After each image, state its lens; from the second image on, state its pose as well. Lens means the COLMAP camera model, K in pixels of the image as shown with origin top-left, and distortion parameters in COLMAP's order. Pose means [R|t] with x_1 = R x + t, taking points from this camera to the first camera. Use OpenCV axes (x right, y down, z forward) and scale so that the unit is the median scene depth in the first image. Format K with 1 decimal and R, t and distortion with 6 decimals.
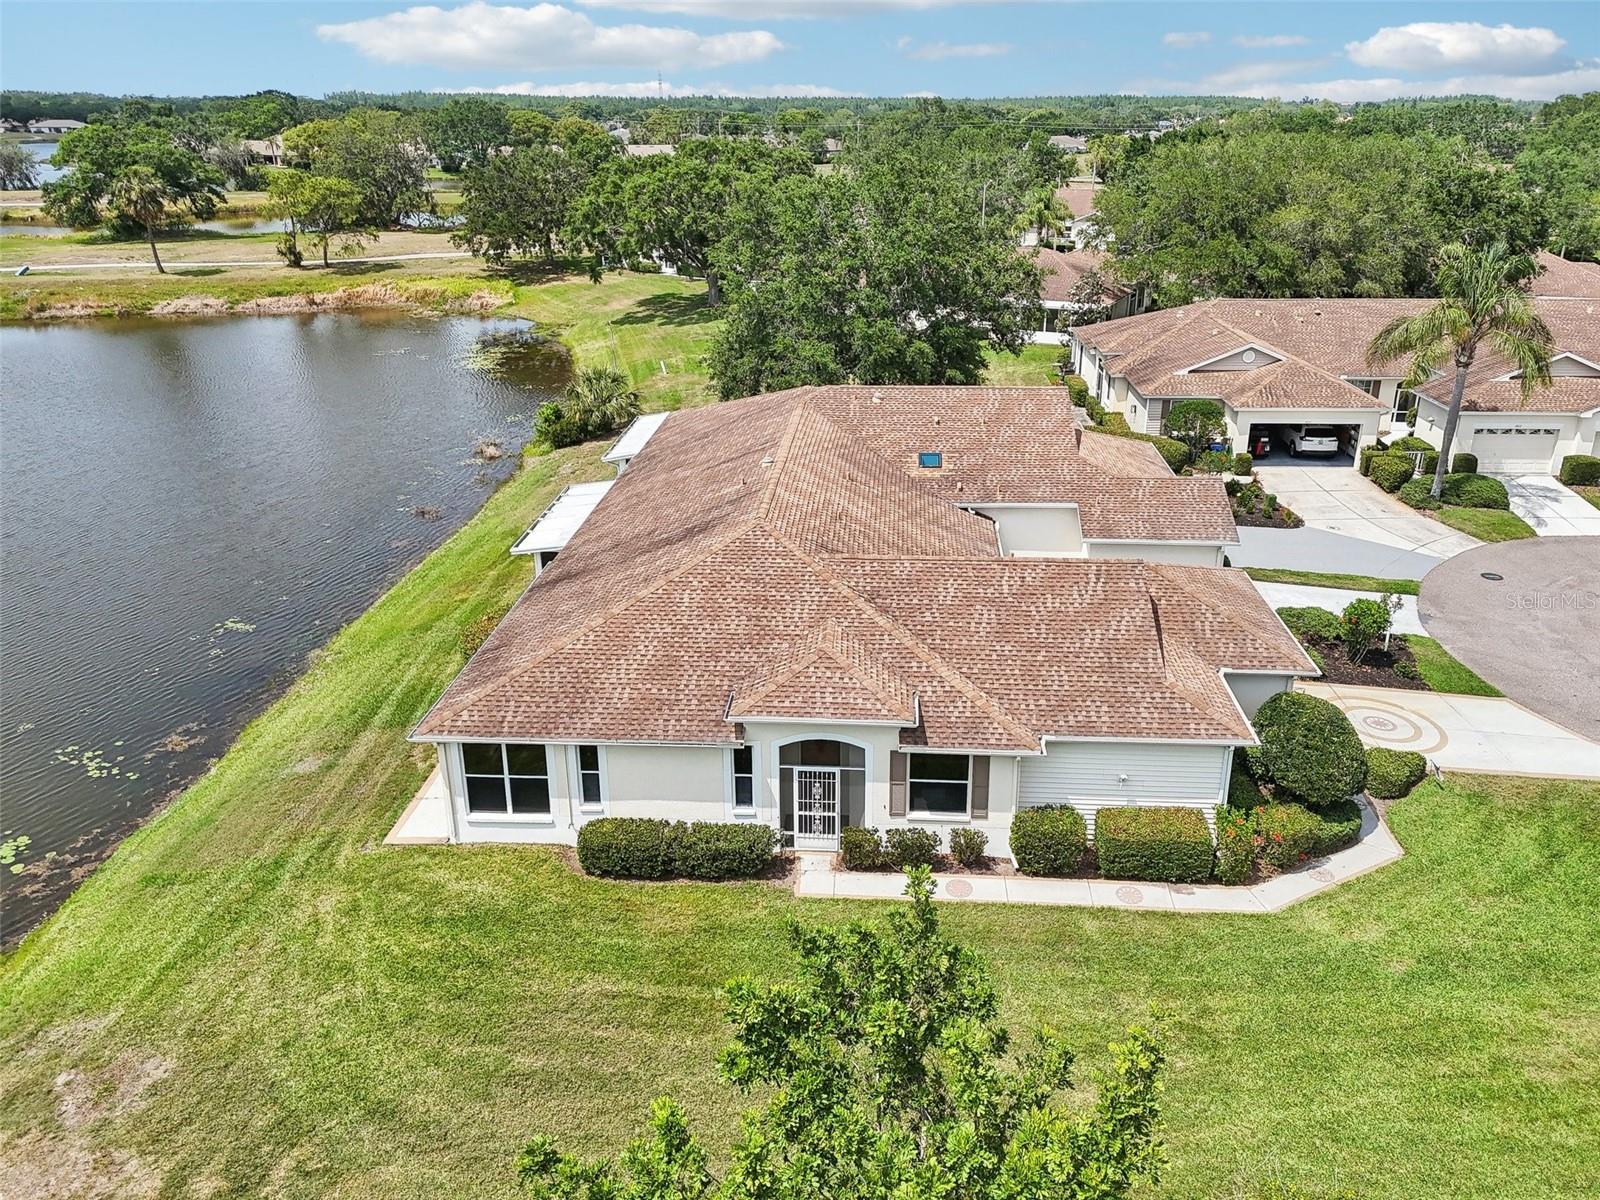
lens RADIAL K [[1224.7, 0, 796.1], [0, 1224.7, 543.2], [0, 0, 1]] dist [0.078050, -0.085154]
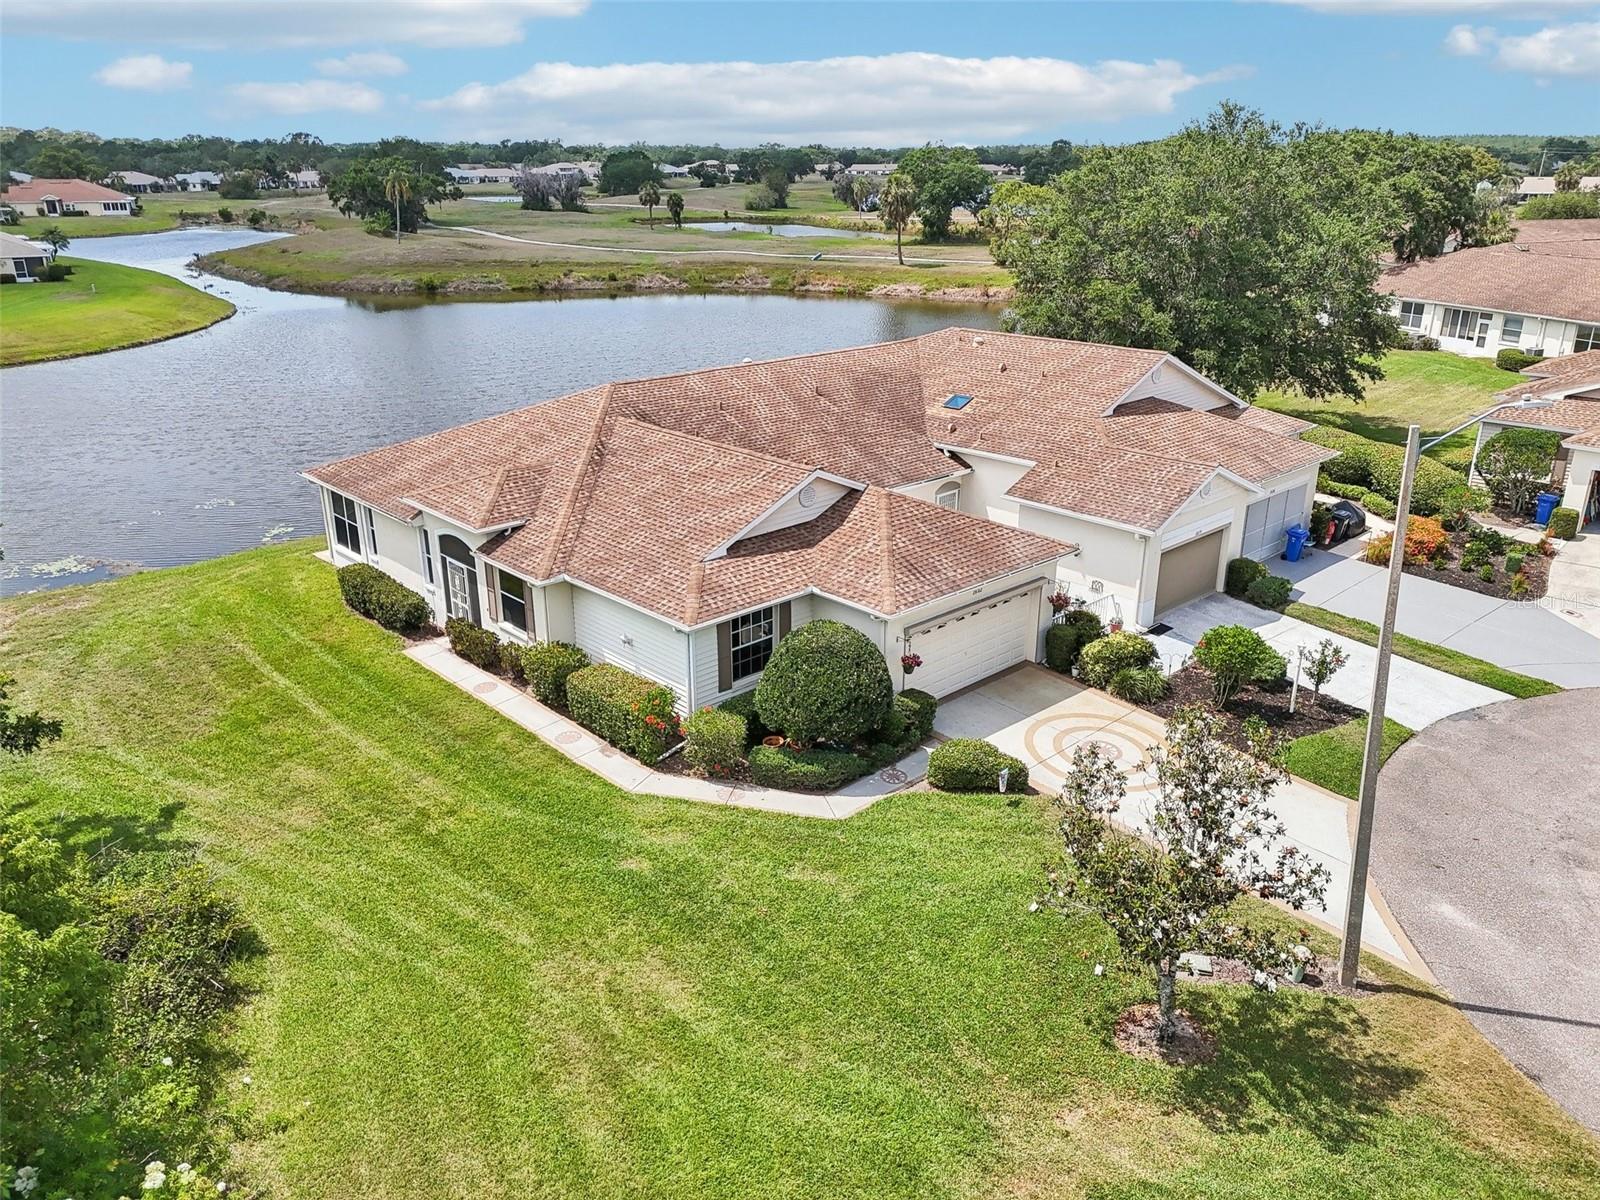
lens RADIAL K [[1173.2, 0, 754.6], [0, 1173.2, 601.8], [0, 0, 1]] dist [0.059679, -0.072245]
pose [[0.707095, 0.247968, -0.662215, 0.939092], [-0.235452, 0.965622, 0.110170, 0.026852], [0.666767, 0.078019, 0.741171, 0.339220]]
